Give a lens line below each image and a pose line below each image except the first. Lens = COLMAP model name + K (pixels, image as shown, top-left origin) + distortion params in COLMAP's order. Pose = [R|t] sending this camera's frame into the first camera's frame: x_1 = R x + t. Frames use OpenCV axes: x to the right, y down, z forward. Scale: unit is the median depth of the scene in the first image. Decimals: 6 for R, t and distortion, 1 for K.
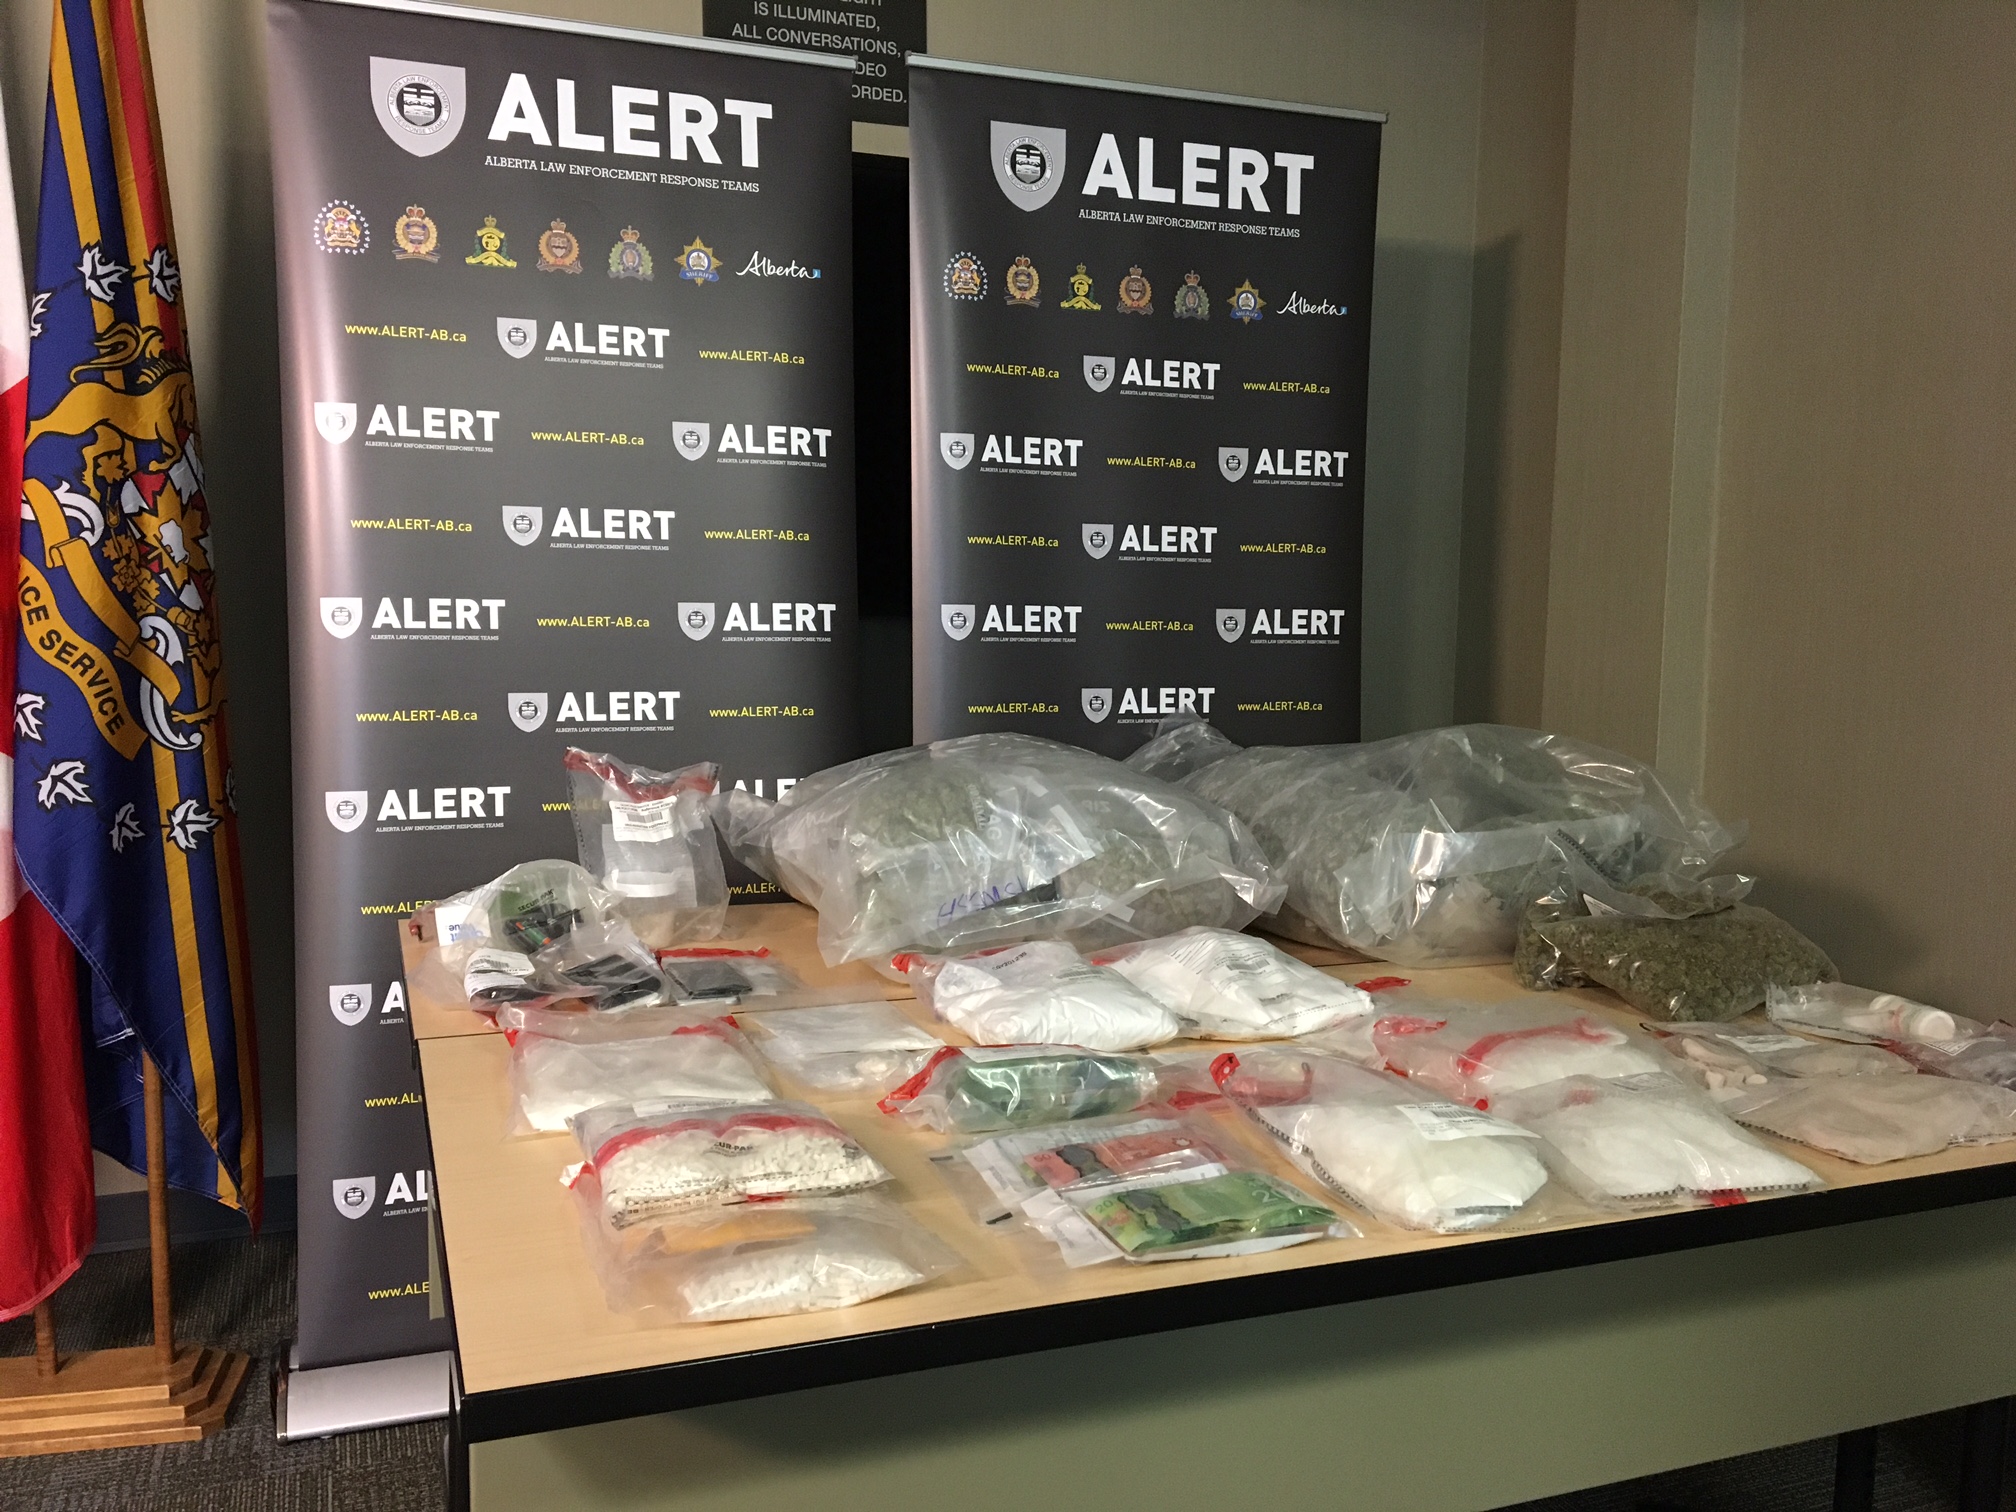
lens RADIAL K [[1688.1, 0, 1008.0], [0, 1688.1, 756.0], [0, 0, 1]] dist [0.083415, -0.006499]
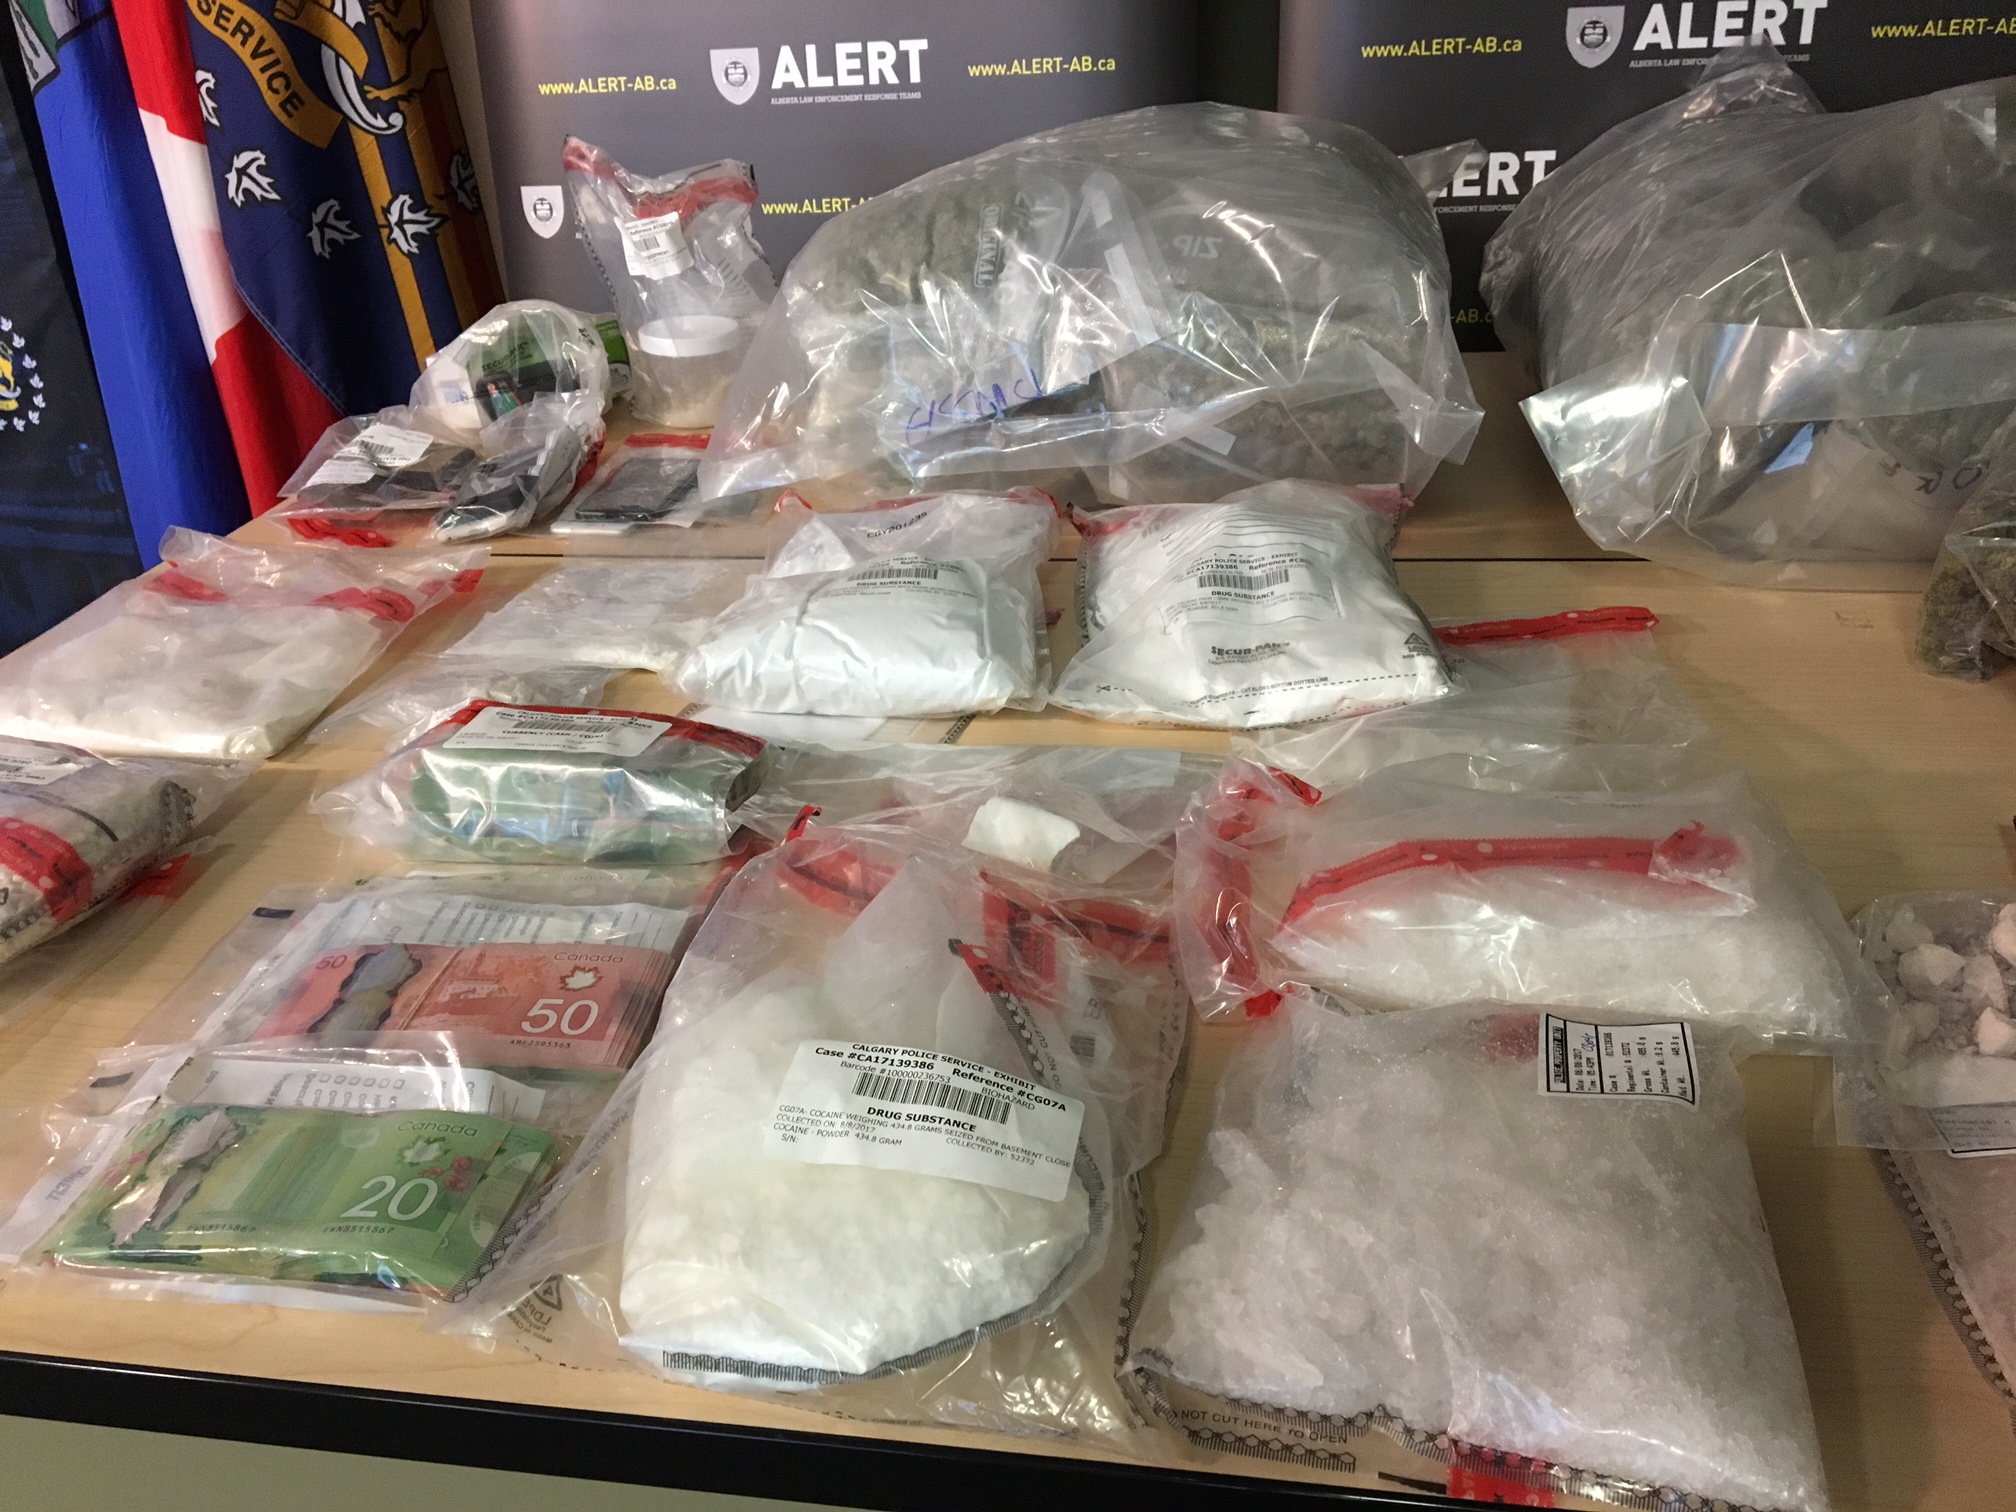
lens RADIAL K [[1733.3, 0, 1008.0], [0, 1733.3, 756.0], [0, 0, 1]] dist [0.022196, -0.022059]
pose [[0.855051, 0.170535, -0.489699, 0.281035], [0.015712, 0.935420, 0.353190, -0.015988], [0.518306, -0.309690, 0.797152, 0.393978]]
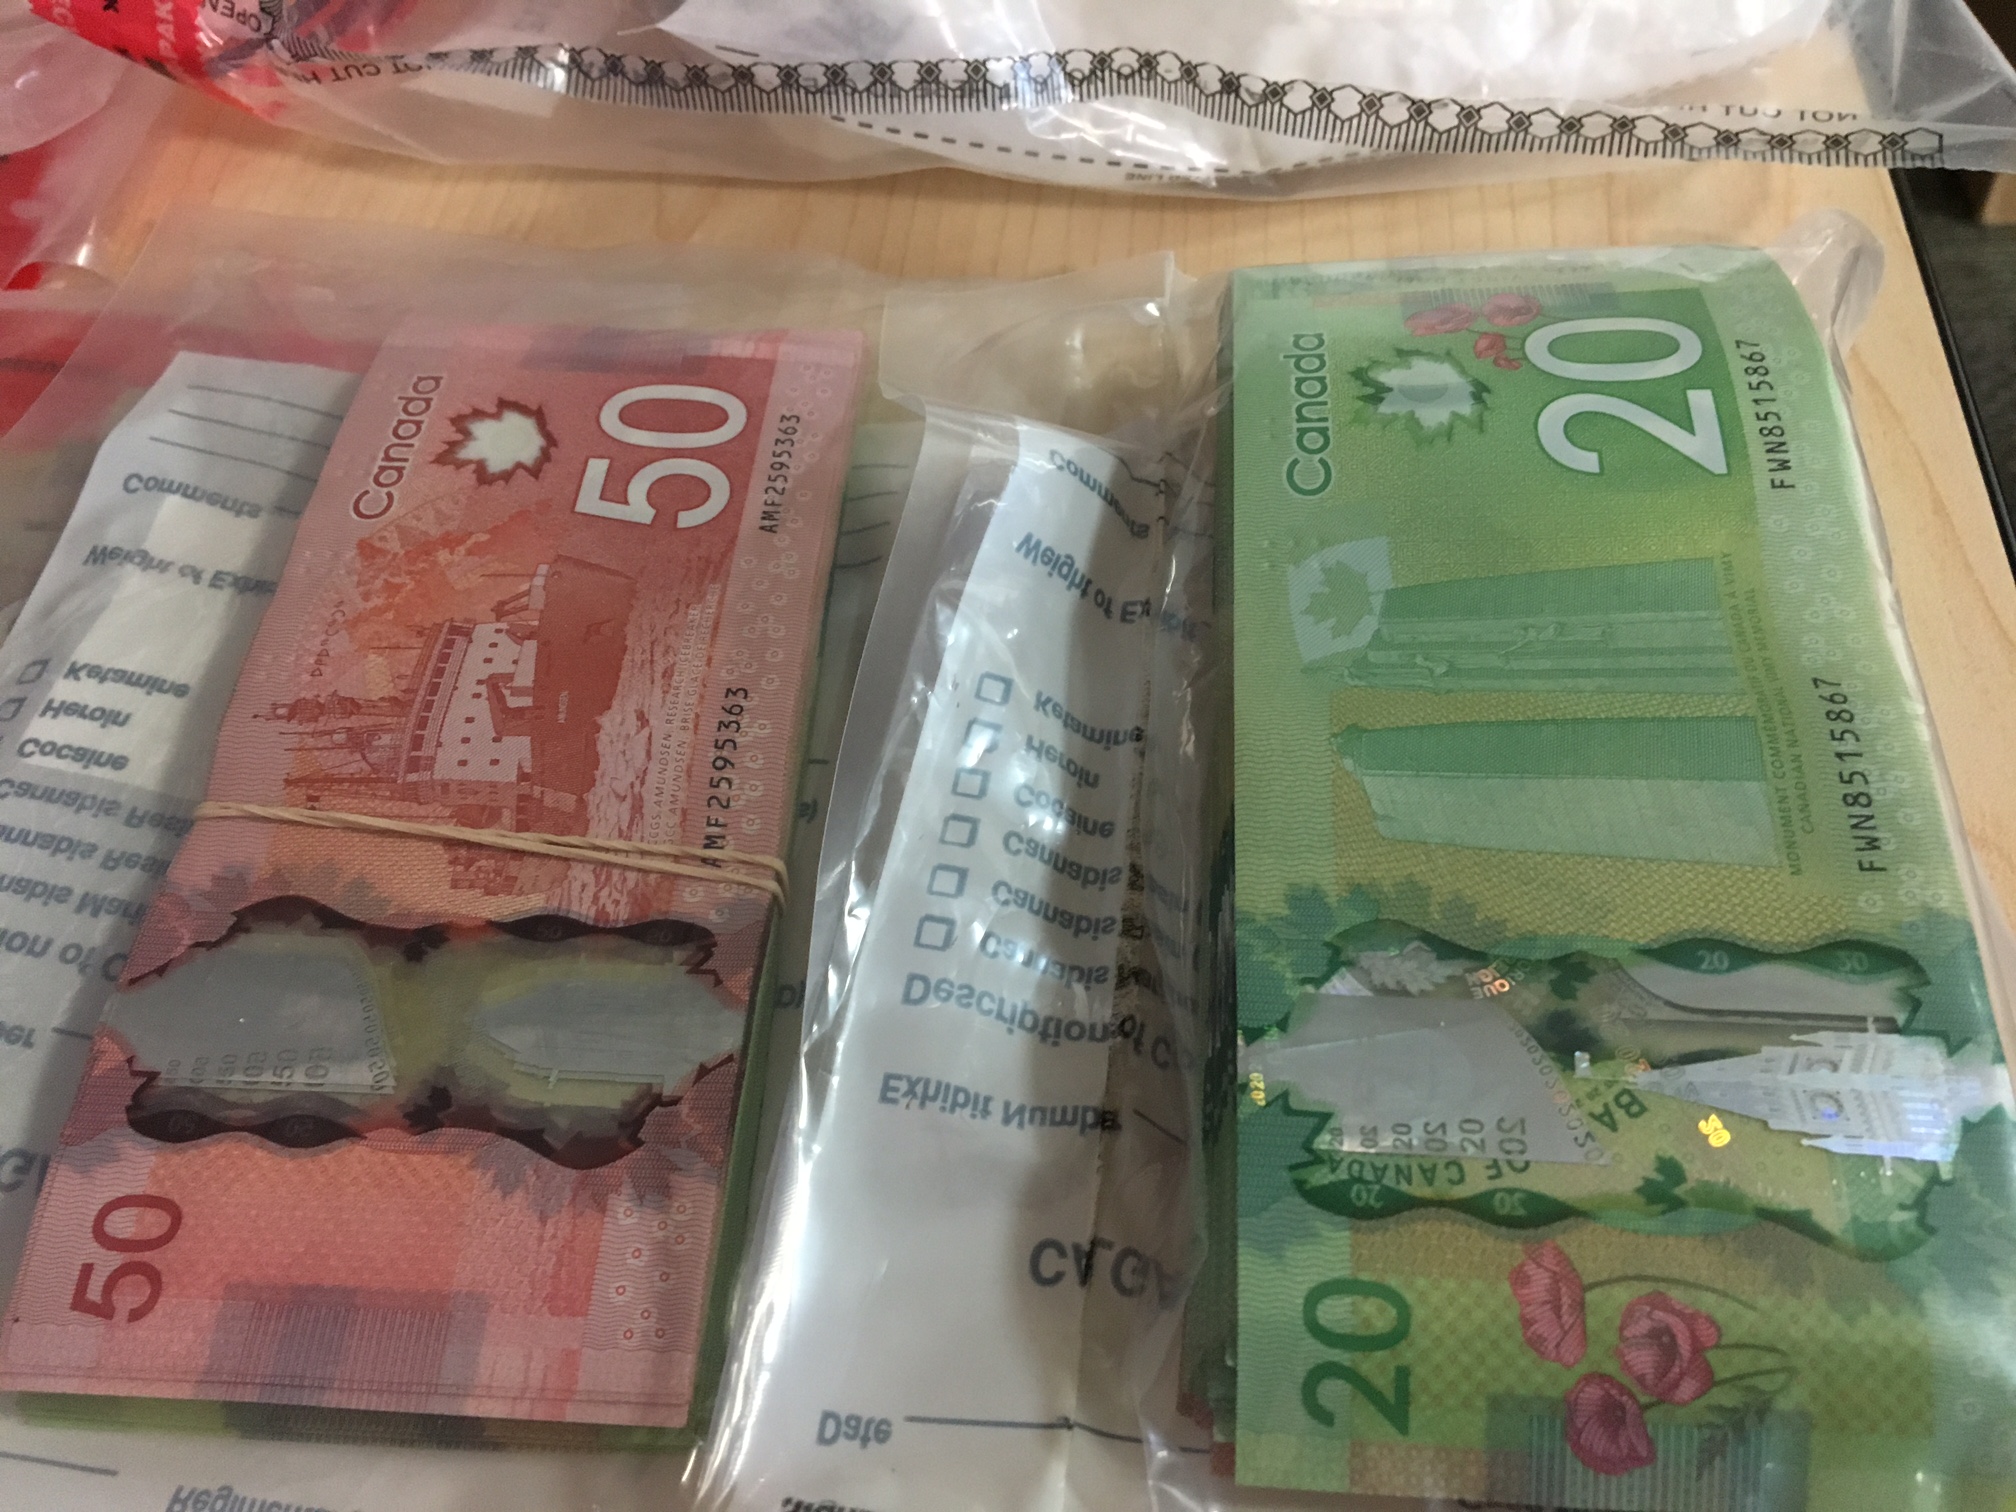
lens RADIAL K [[1688.1, 0, 1008.0], [0, 1688.1, 756.0], [0, 0, 1]] dist [0.083415, -0.006499]
pose [[0.446647, -0.756530, 0.477669, 0.009139], [0.206769, 0.606708, 0.767562, 0.072285], [-0.870490, -0.244063, 0.427412, 0.519425]]
